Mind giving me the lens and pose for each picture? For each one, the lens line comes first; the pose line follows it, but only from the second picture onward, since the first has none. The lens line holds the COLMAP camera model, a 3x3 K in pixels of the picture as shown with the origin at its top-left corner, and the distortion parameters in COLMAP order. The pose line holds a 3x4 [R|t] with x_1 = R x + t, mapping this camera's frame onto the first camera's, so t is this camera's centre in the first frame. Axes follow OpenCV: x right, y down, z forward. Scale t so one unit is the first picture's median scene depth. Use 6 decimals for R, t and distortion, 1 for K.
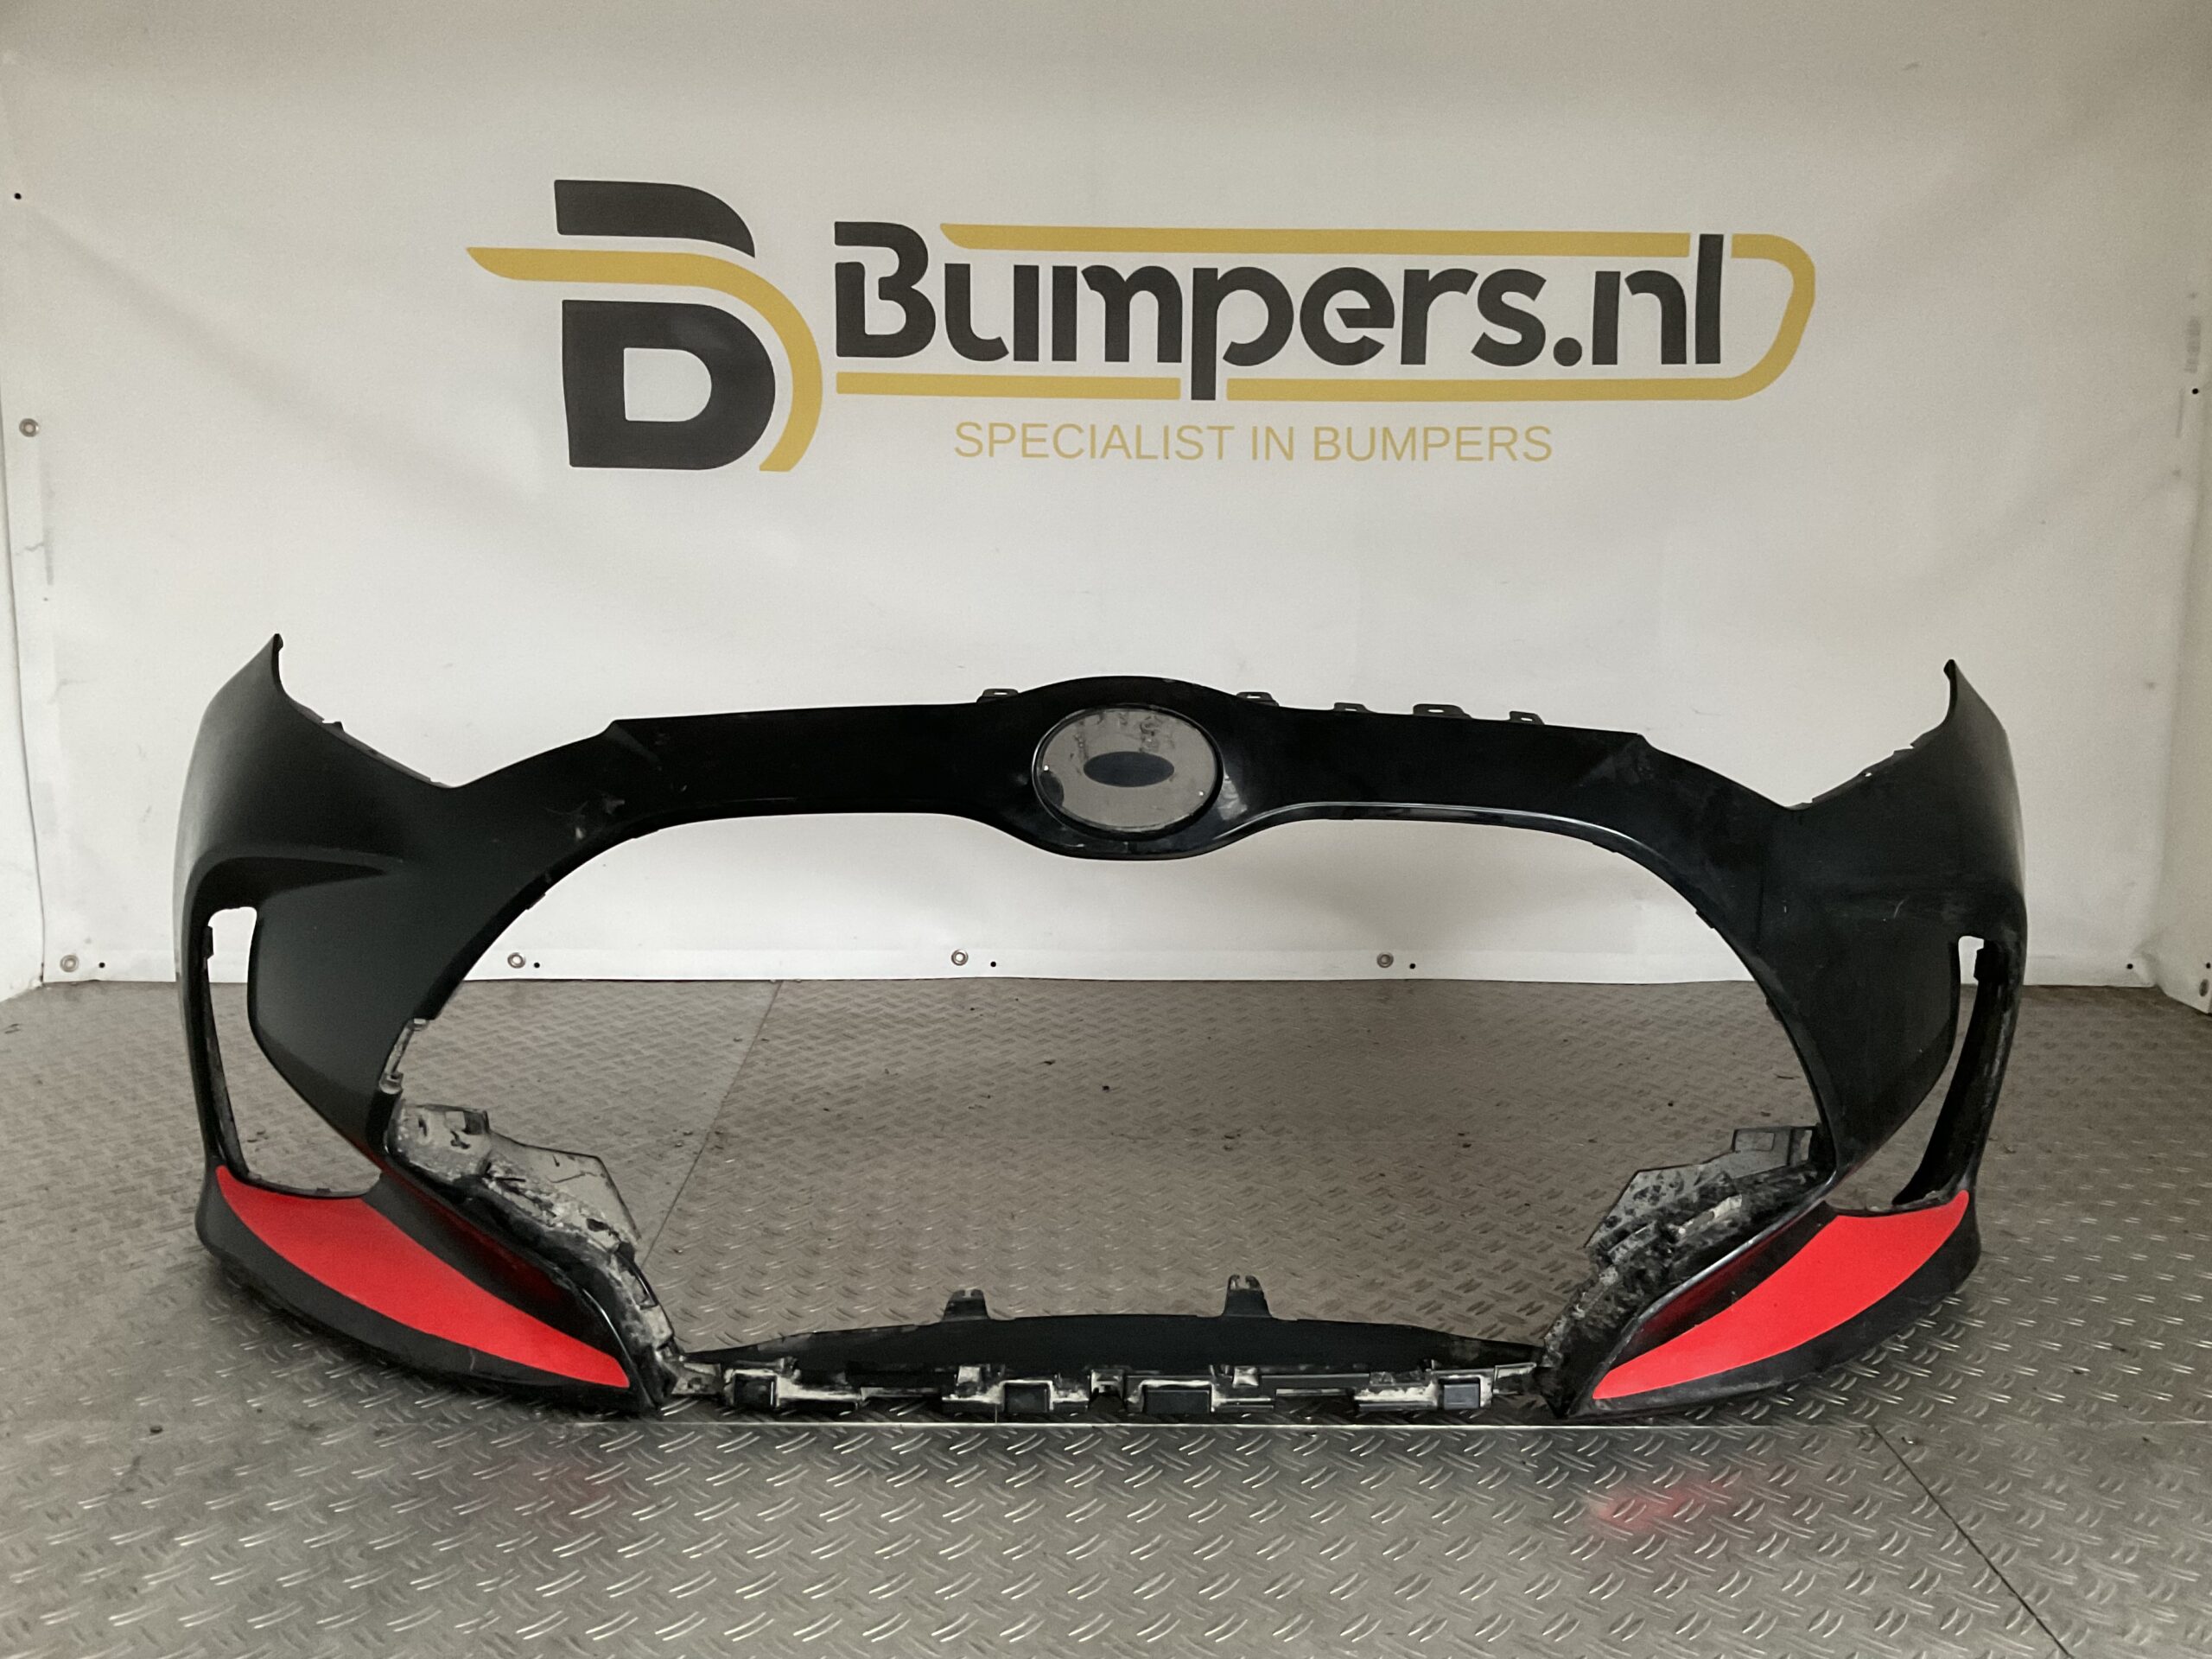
lens RADIAL K [[1852.1, 0, 1111.9], [0, 1852.1, 857.3], [0, 0, 1]] dist [0.081788, -0.254611]
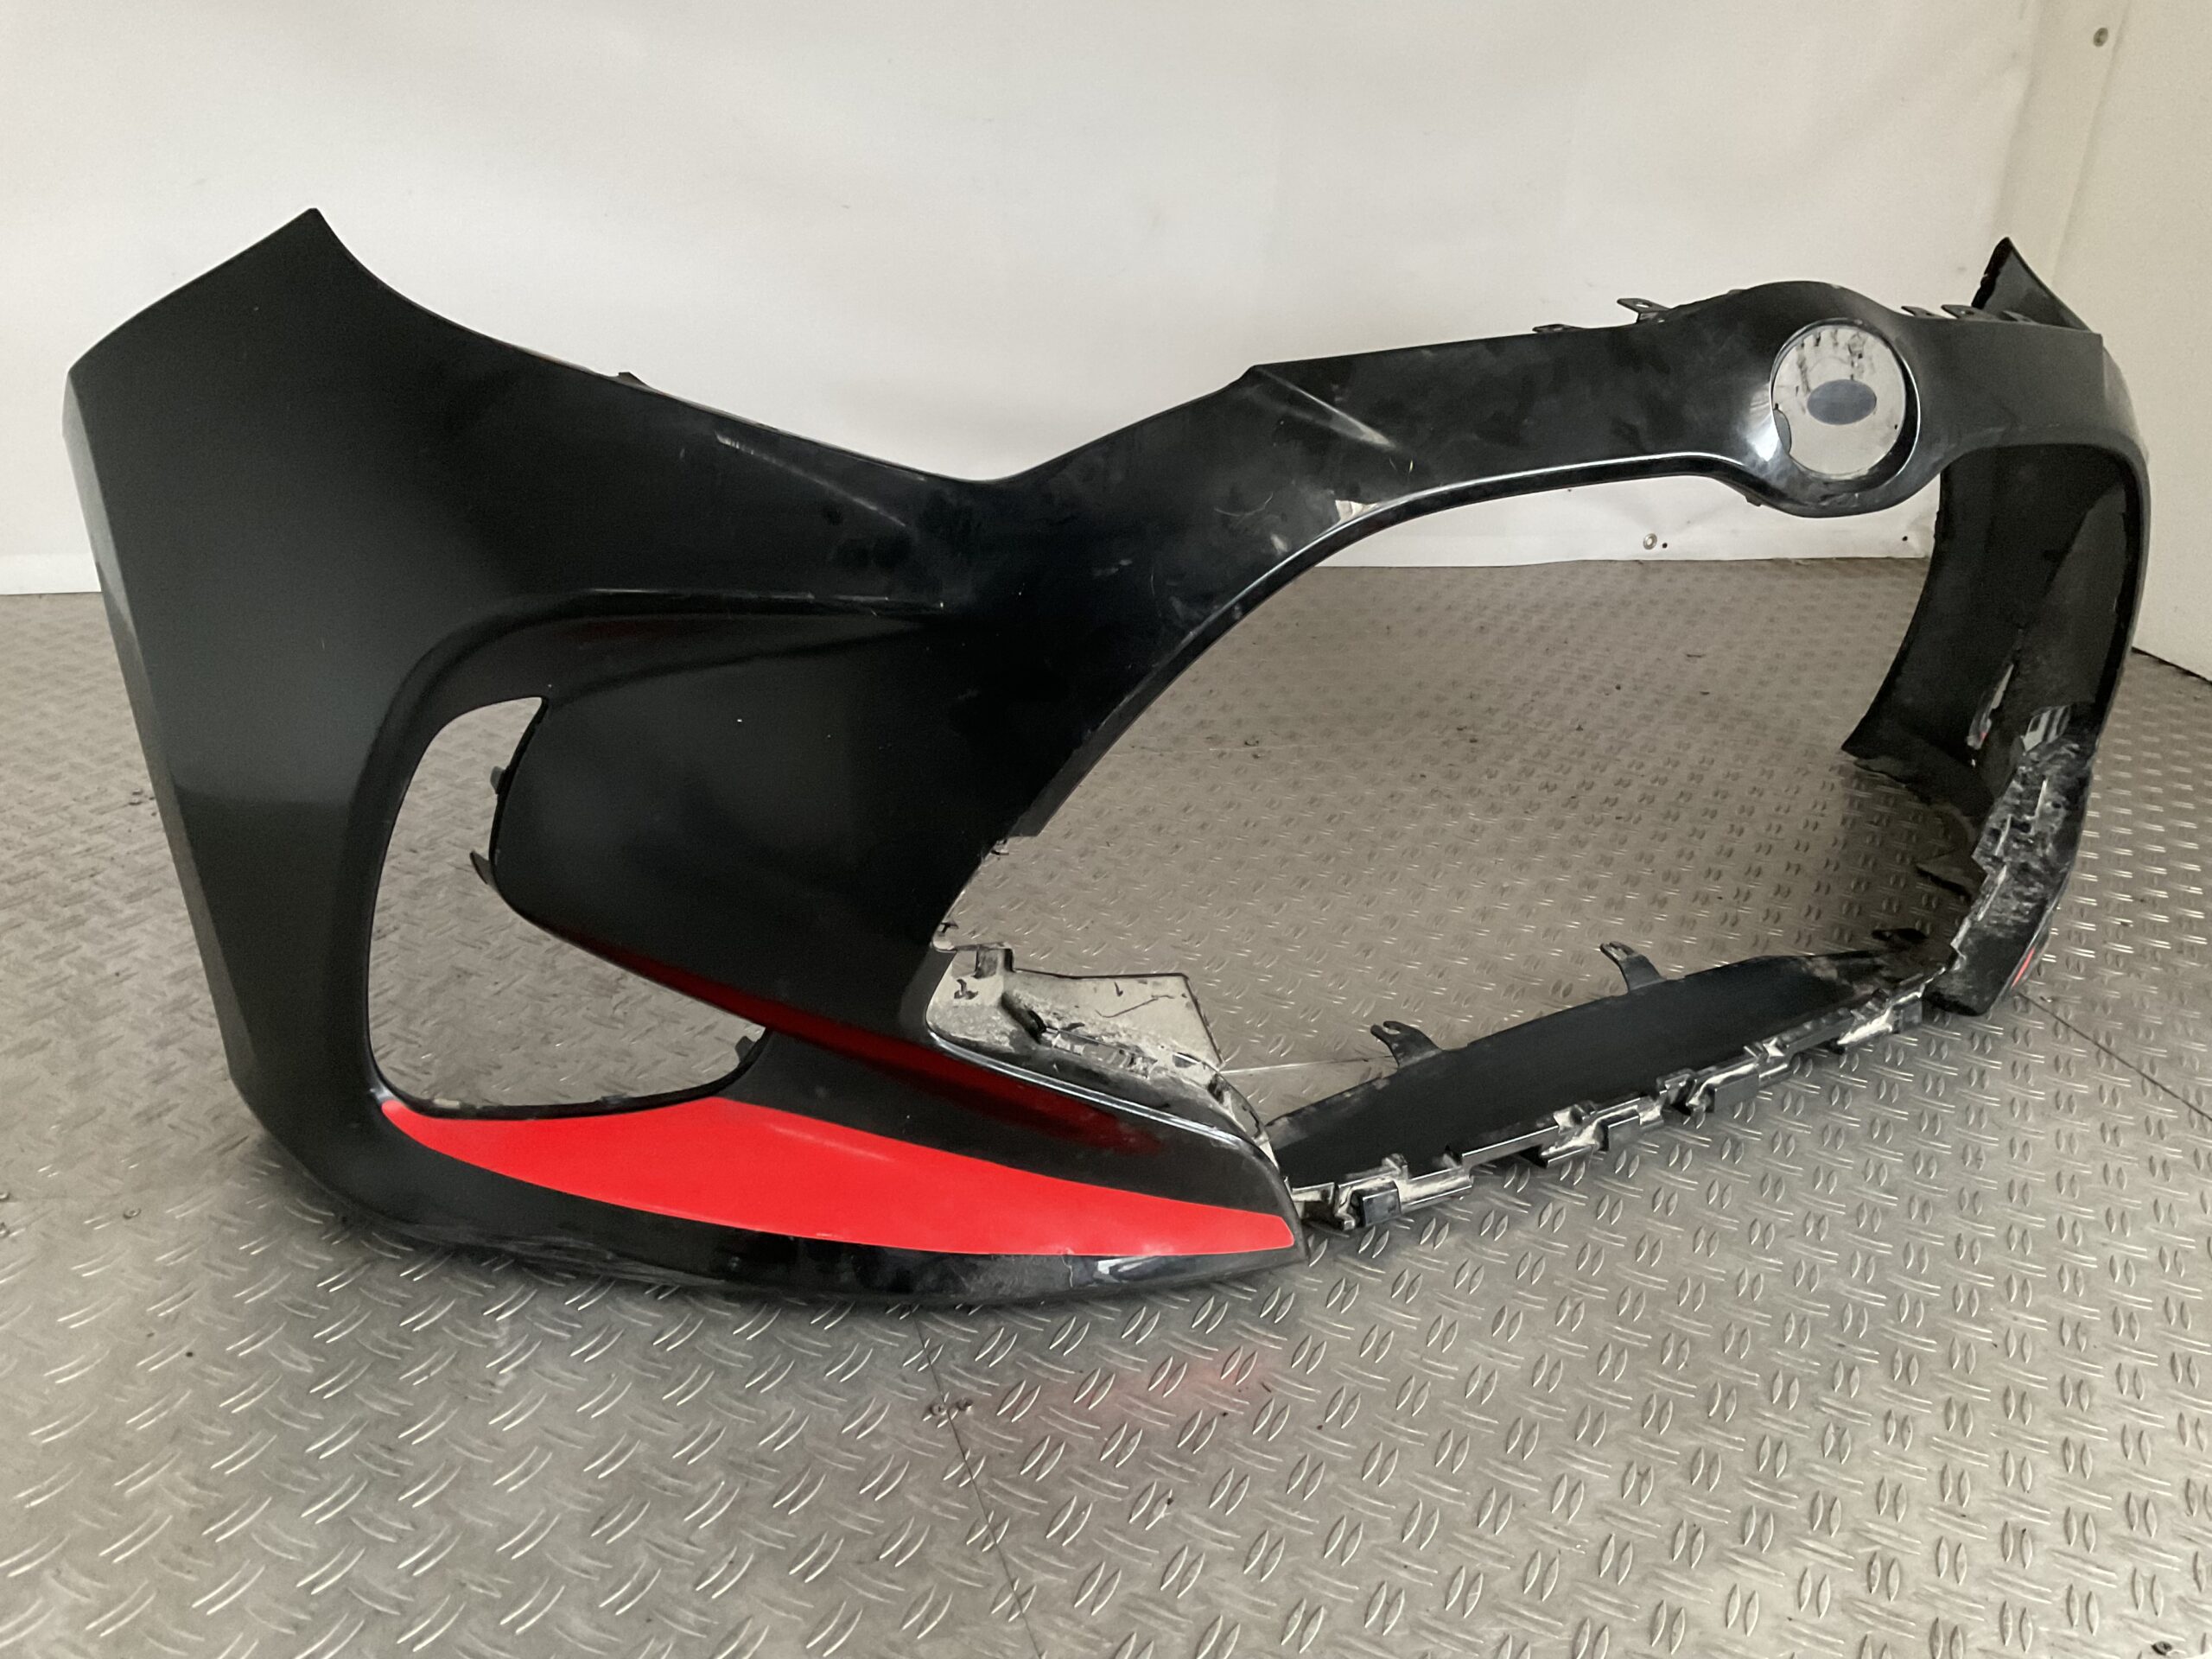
lens RADIAL K [[1852.1, 0, 1111.9], [0, 1852.1, 857.3], [0, 0, 1]] dist [0.081788, -0.254611]
pose [[0.841999, -0.181022, 0.508201, -0.664531], [0.053195, 0.965291, 0.255703, -0.074596], [-0.536849, -0.188268, 0.822404, 0.410535]]
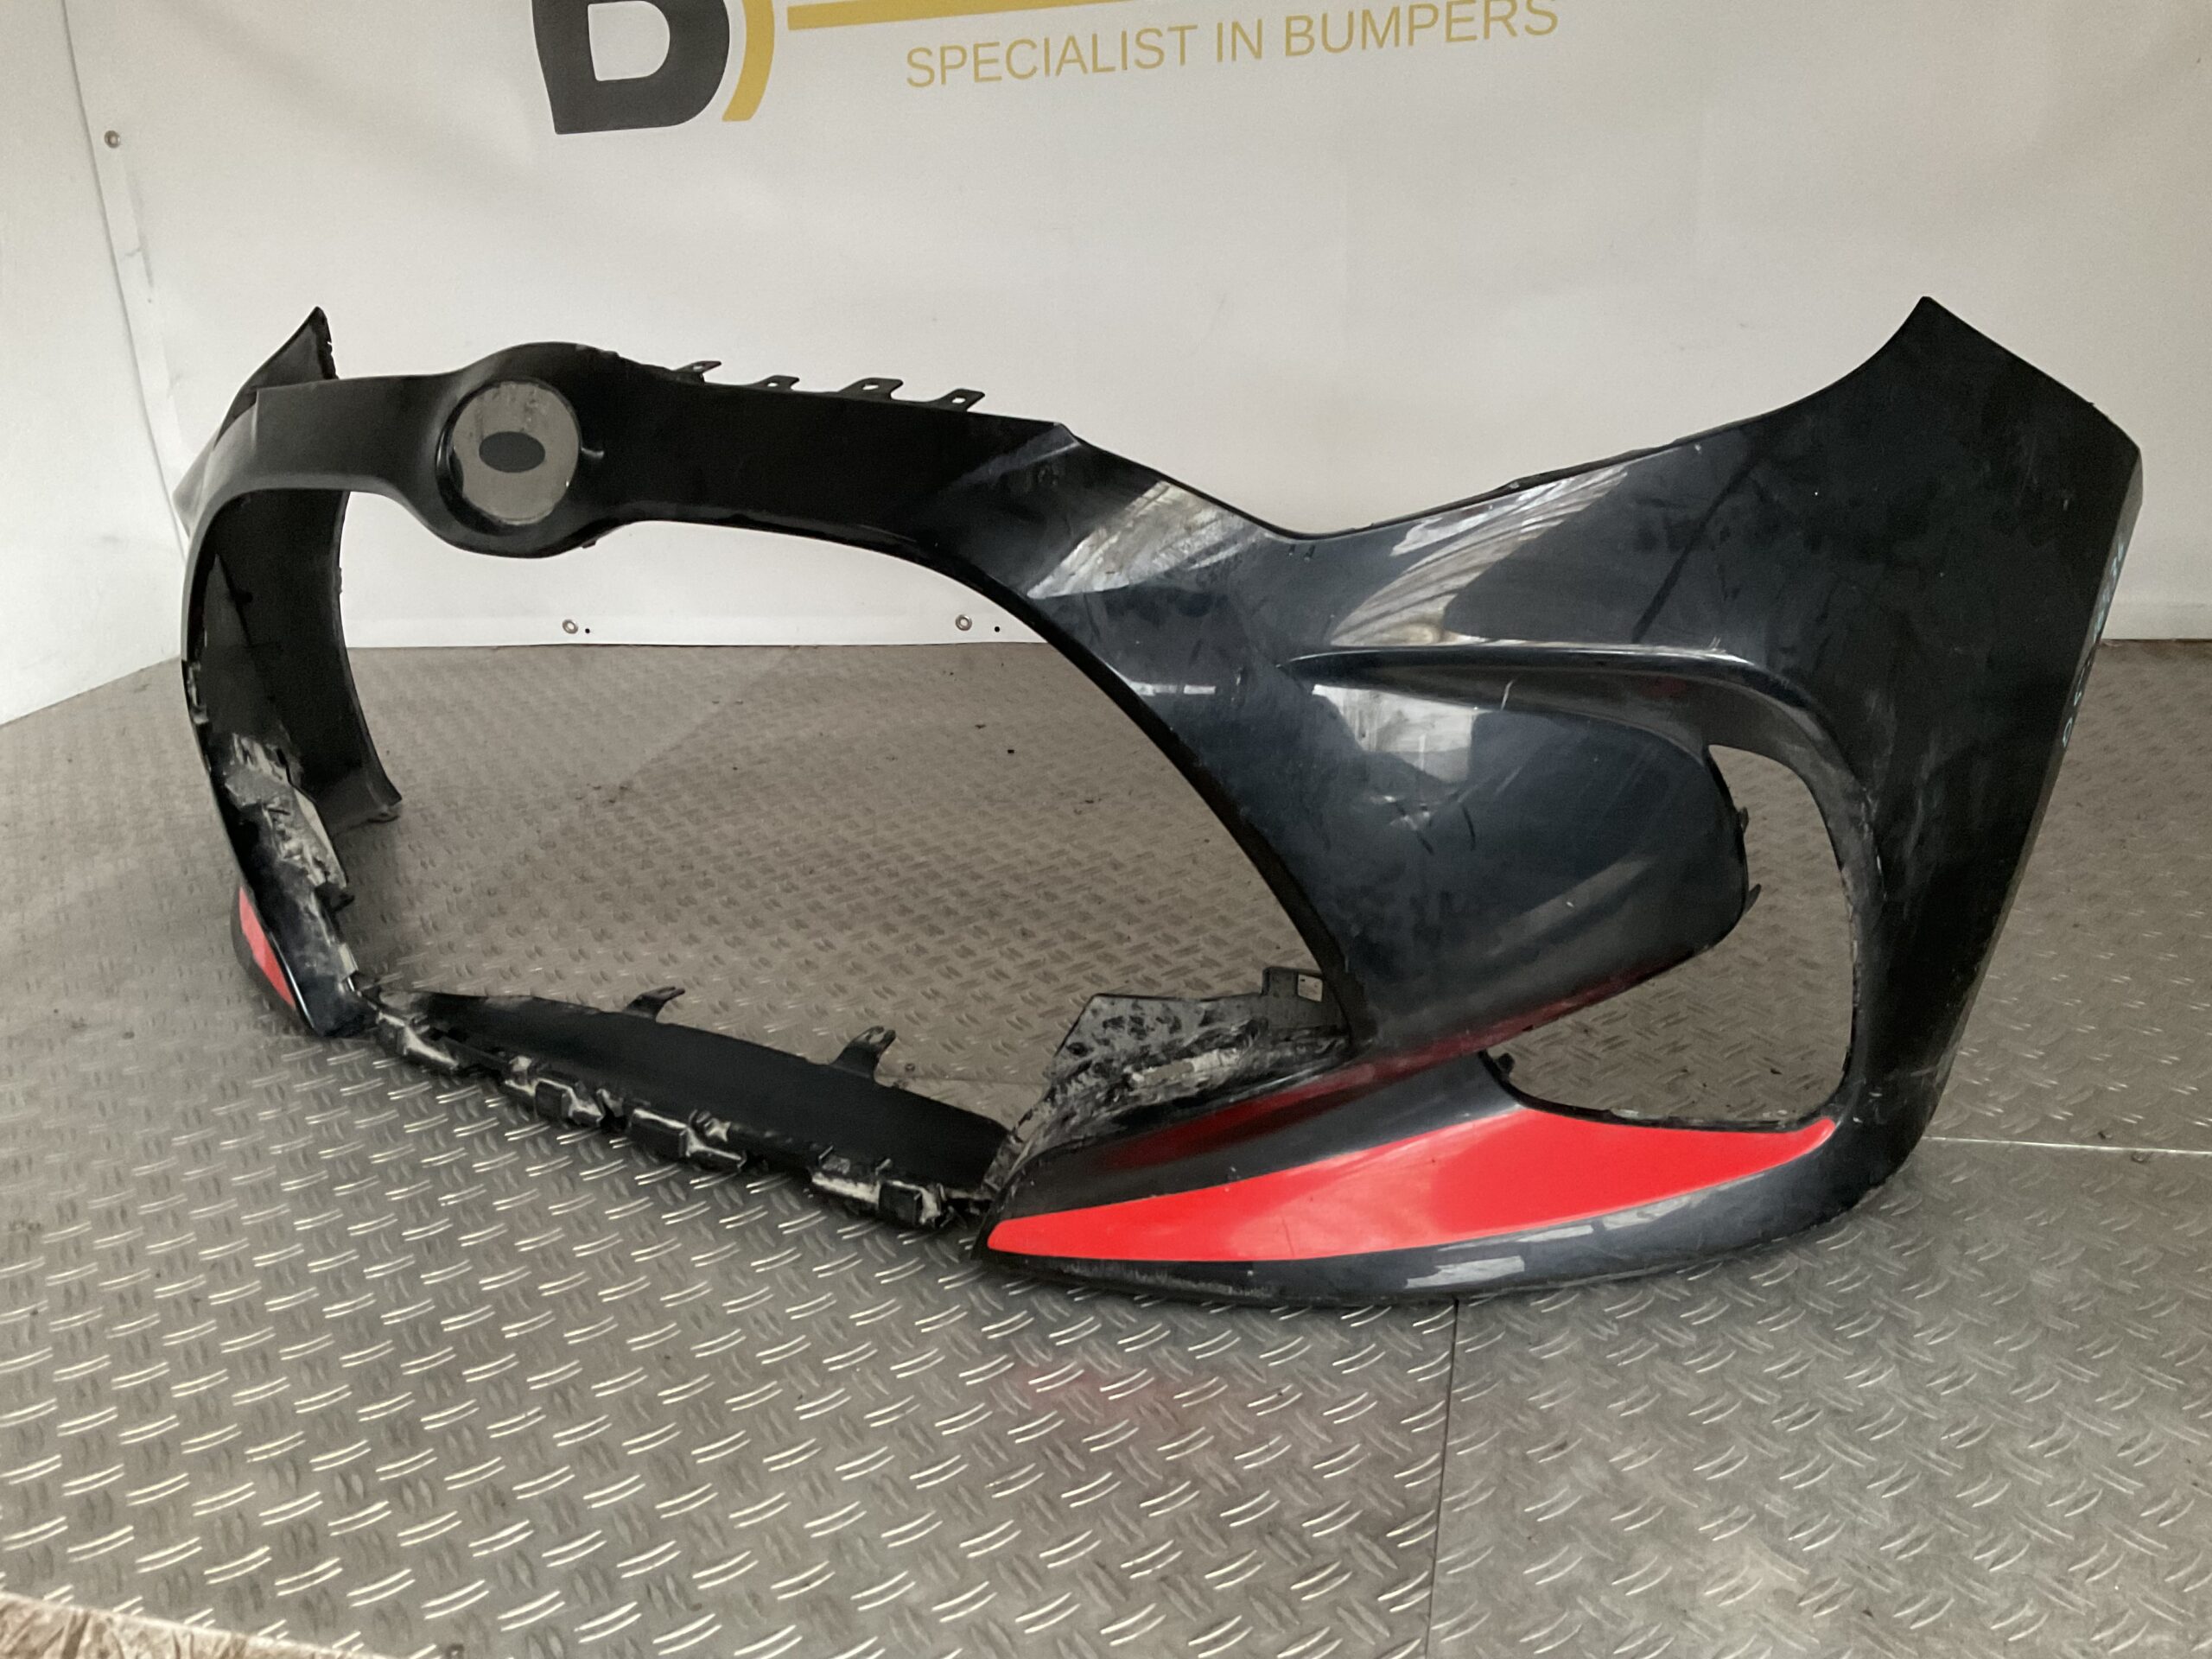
lens RADIAL K [[1852.1, 0, 1111.9], [0, 1852.1, 857.3], [0, 0, 1]] dist [0.081788, -0.254611]
pose [[0.823118, 0.148565, -0.548092, 0.706037], [-0.052031, 0.980842, 0.187727, -0.036170], [0.565481, -0.126004, 0.815079, 0.367810]]
